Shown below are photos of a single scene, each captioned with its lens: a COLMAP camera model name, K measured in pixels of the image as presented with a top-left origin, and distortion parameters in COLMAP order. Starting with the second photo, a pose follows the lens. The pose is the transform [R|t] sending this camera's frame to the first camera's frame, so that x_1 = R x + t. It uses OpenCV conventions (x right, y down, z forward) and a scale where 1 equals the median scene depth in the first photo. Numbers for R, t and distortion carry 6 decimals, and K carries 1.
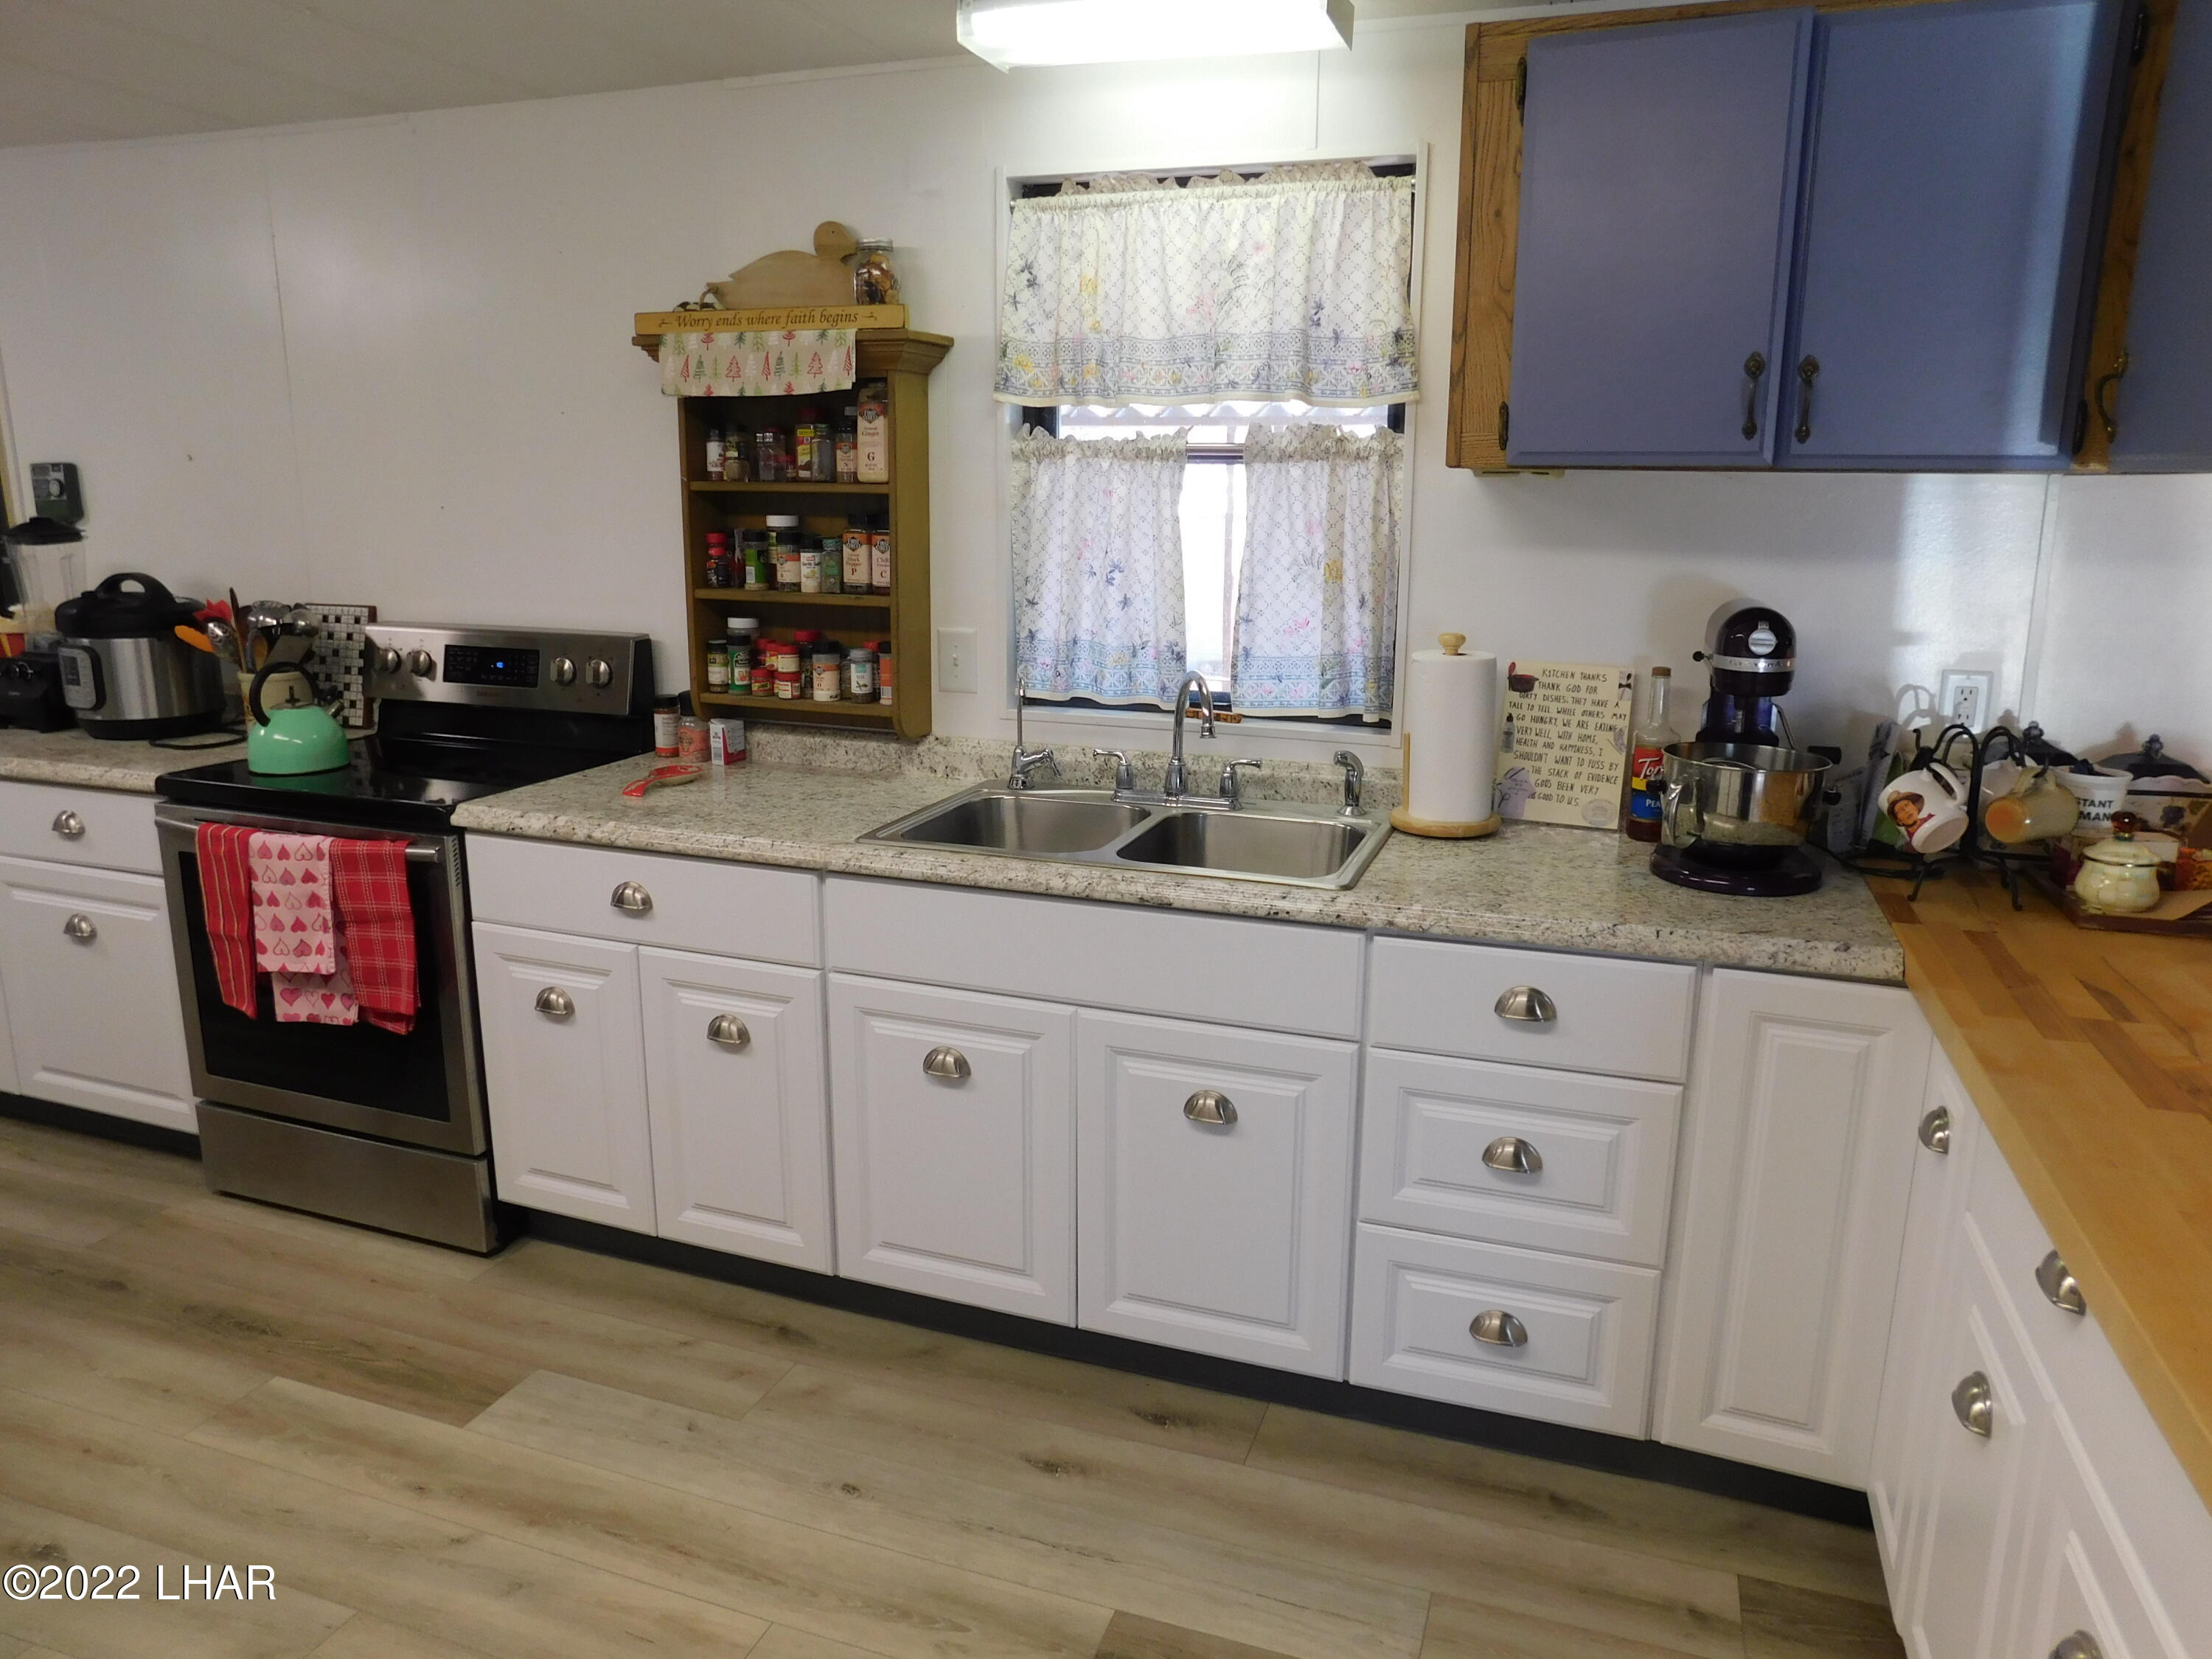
lens RADIAL K [[1465.9, 0, 1107.5], [0, 1465.9, 828.3], [0, 0, 1]] dist [-0.071395, 0.056015]
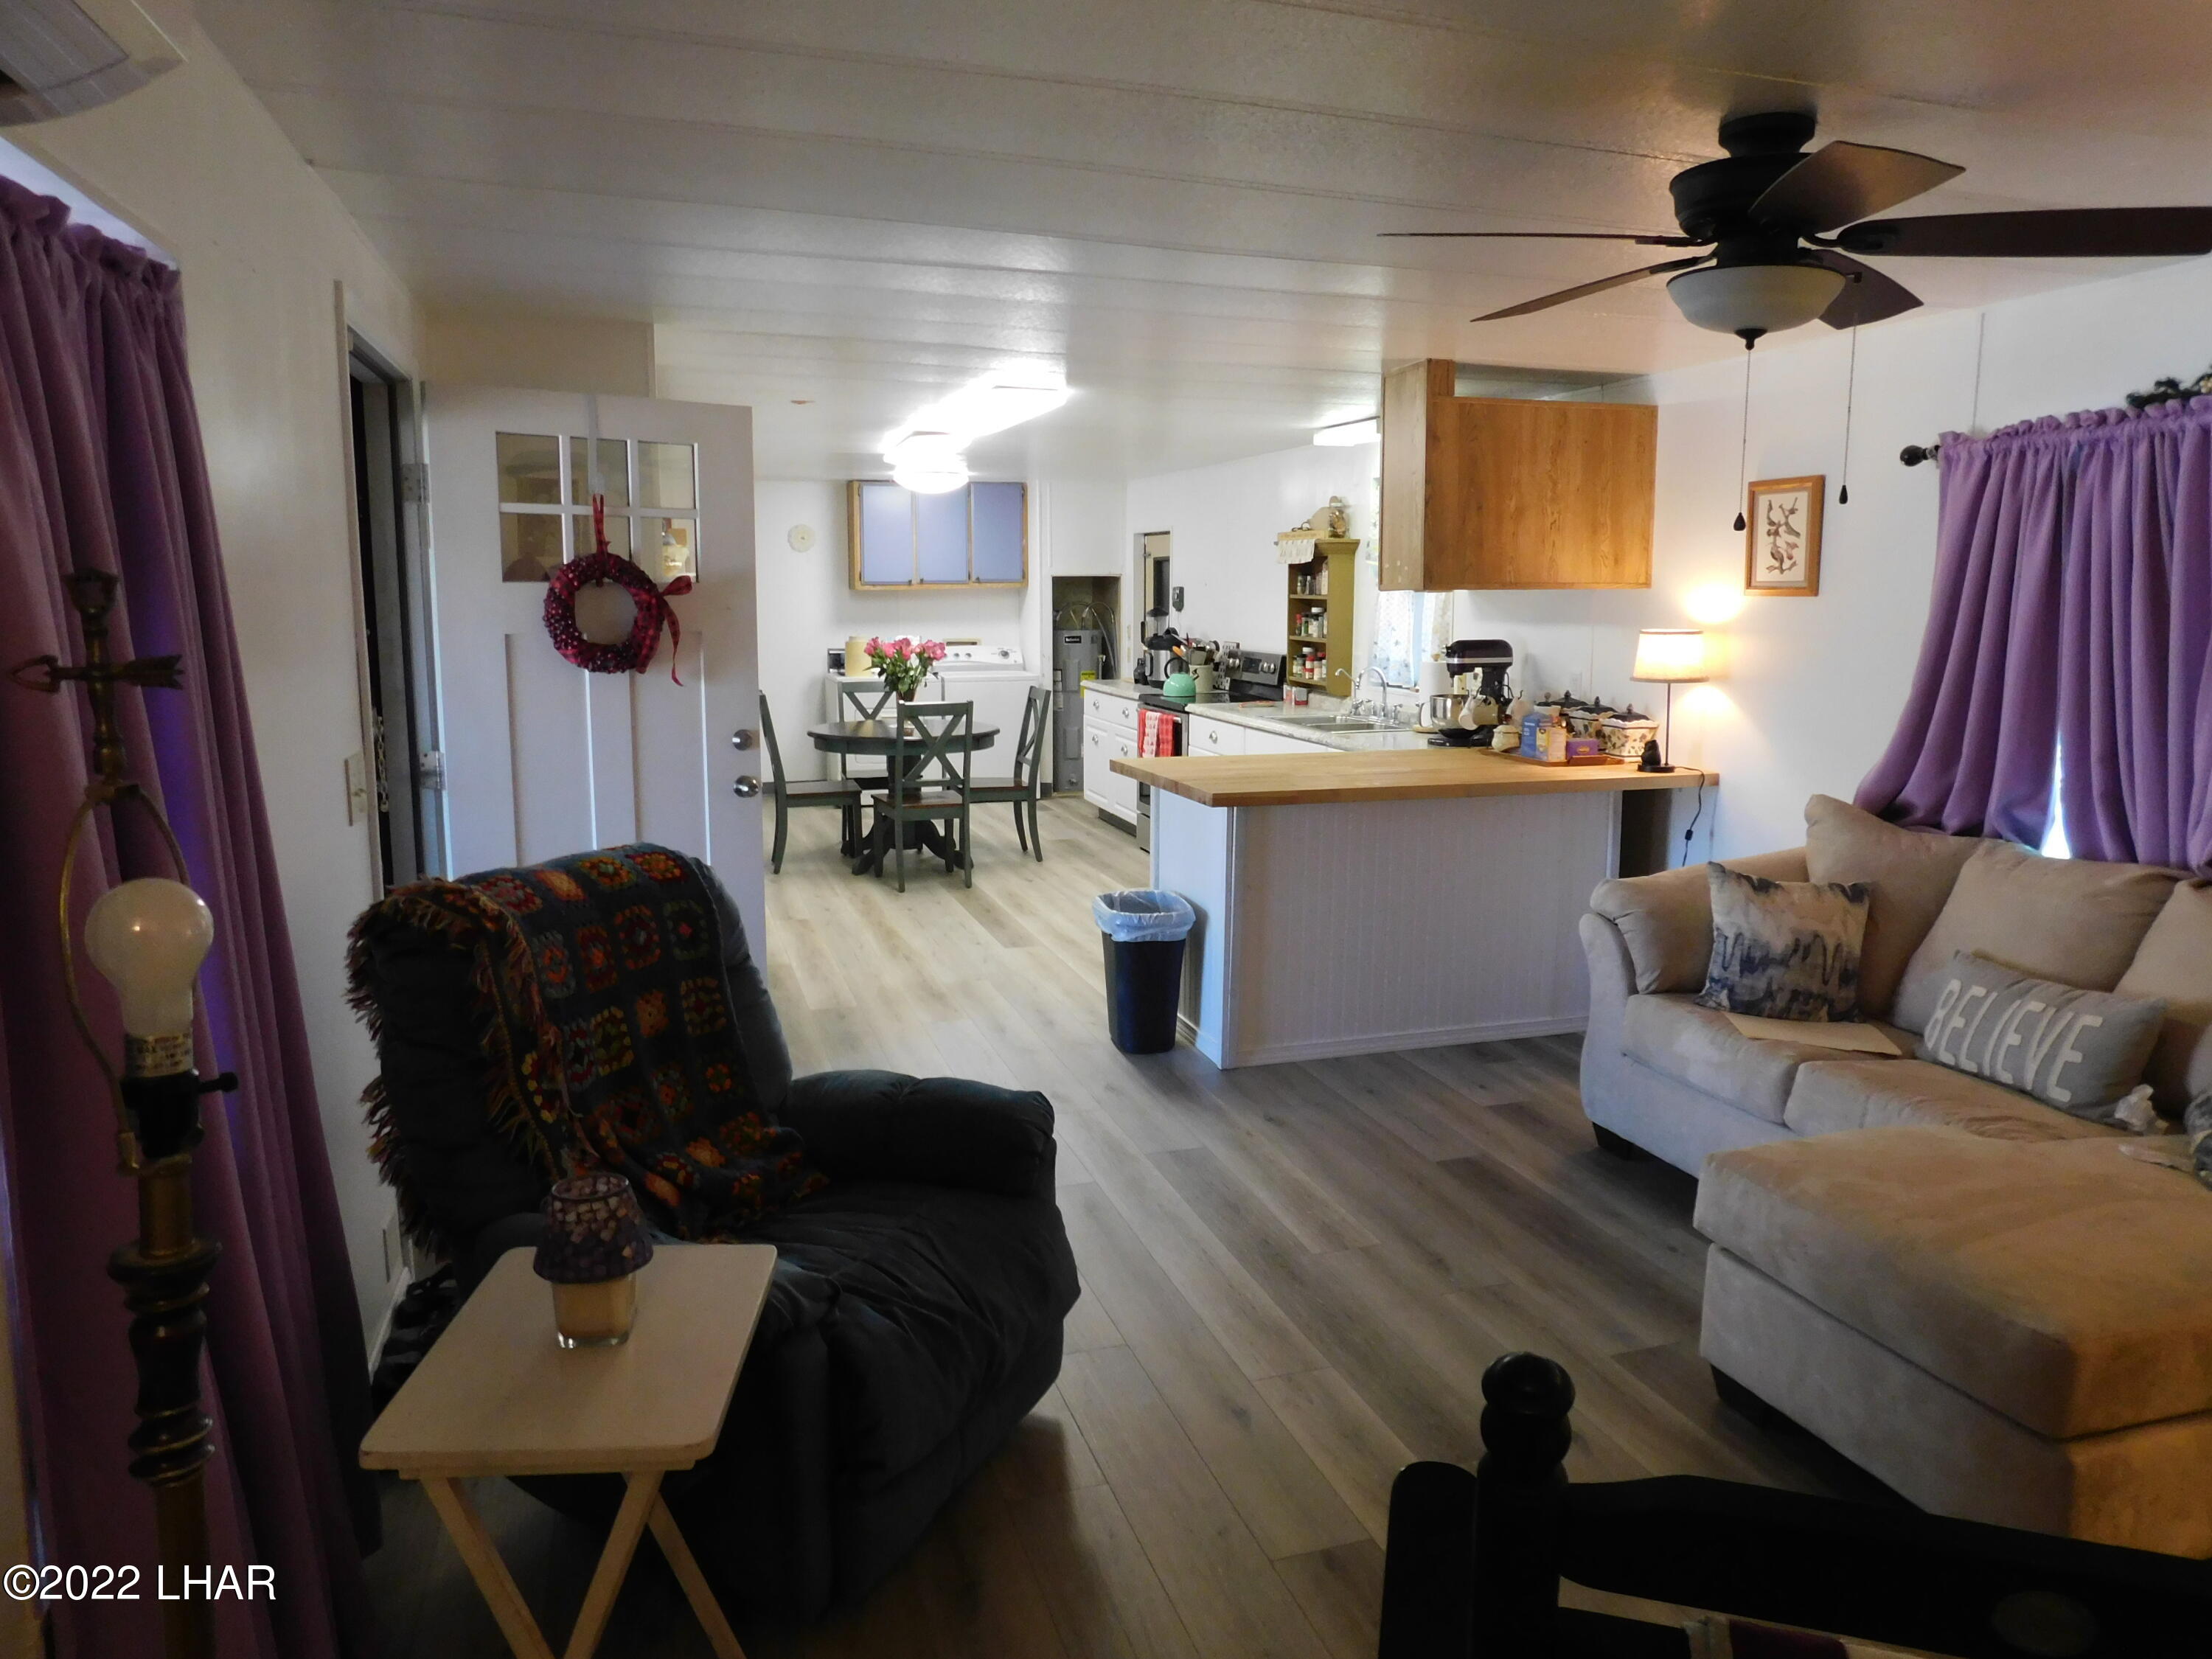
lens RADIAL K [[1465.9, 0, 1104.1], [0, 1465.9, 814.6], [0, 0, 1]] dist [-0.071395, 0.056015]
pose [[0.598016, 0.112627, -0.793531, 1.740441], [-0.175420, 0.984465, 0.007527, 0.201940], [0.782052, 0.134700, 0.608483, -0.860598]]
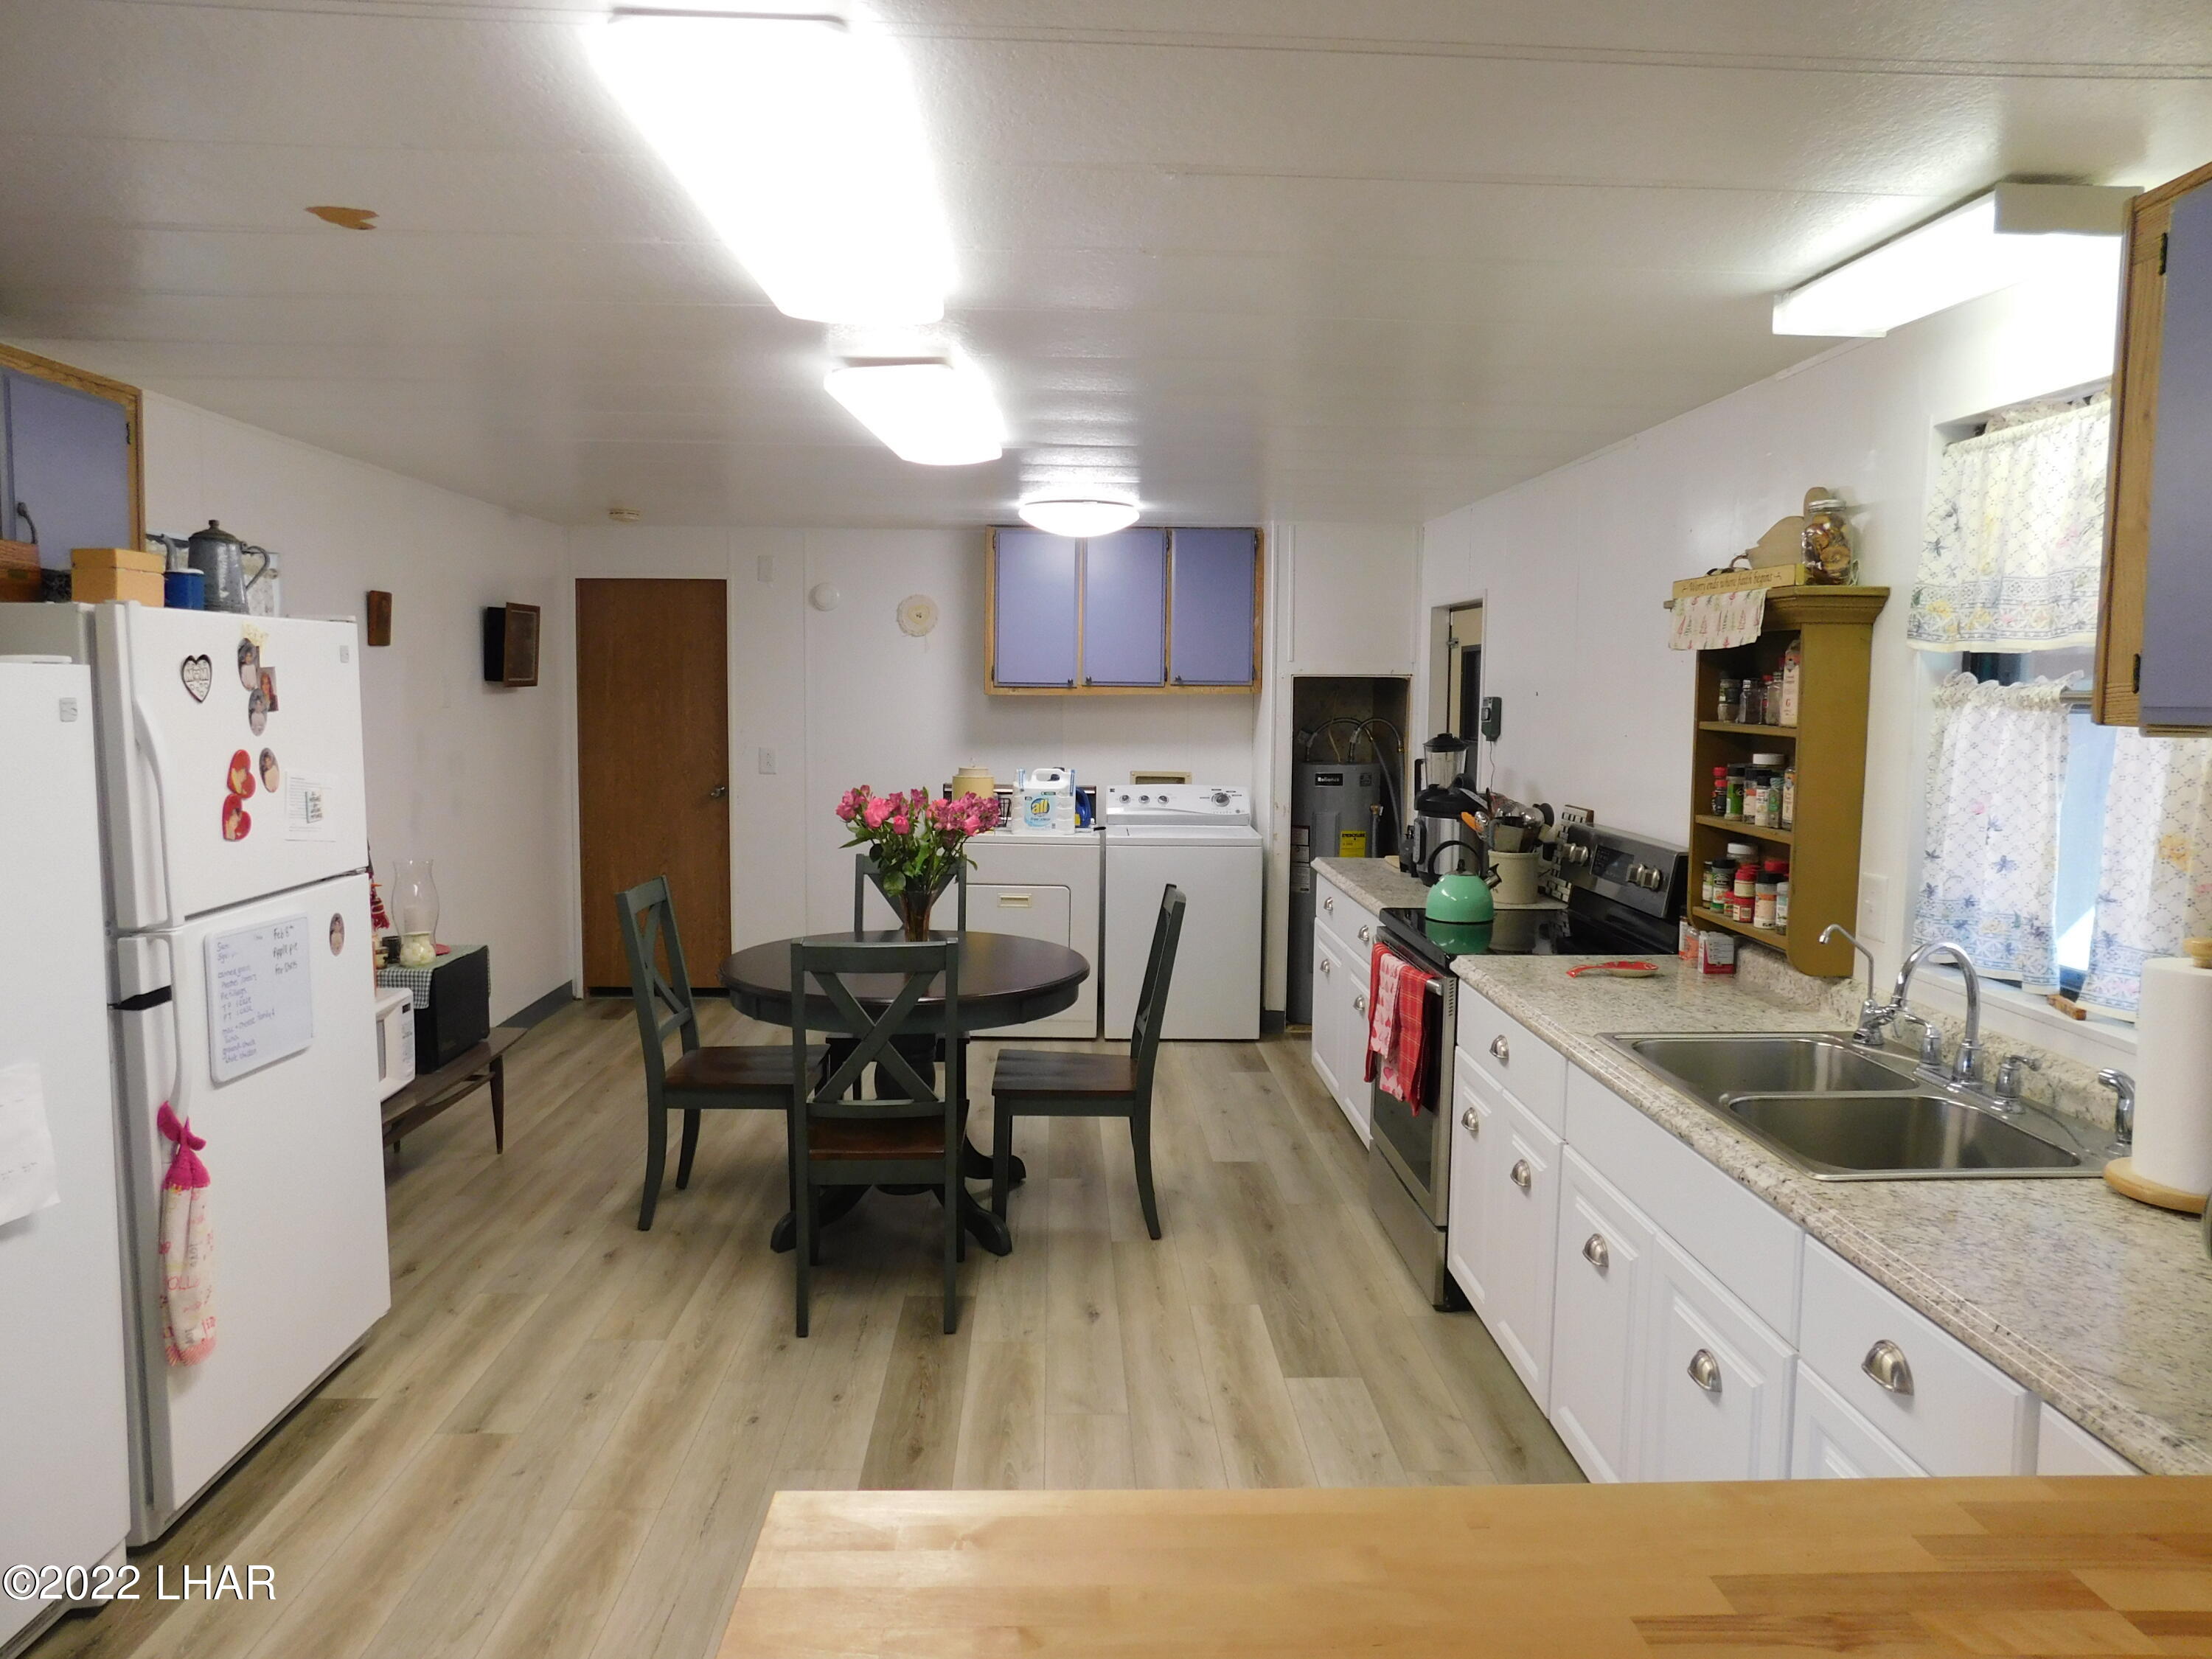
lens RADIAL K [[1465.9, 0, 1100.0], [0, 1465.9, 823.8], [0, 0, 1]] dist [-0.071395, 0.056015]
pose [[0.359233, 0.080095, -0.929805, 0.643086], [-0.216767, 0.976223, 0.000345, -0.061090], [0.907725, 0.201428, 0.368053, 0.175529]]
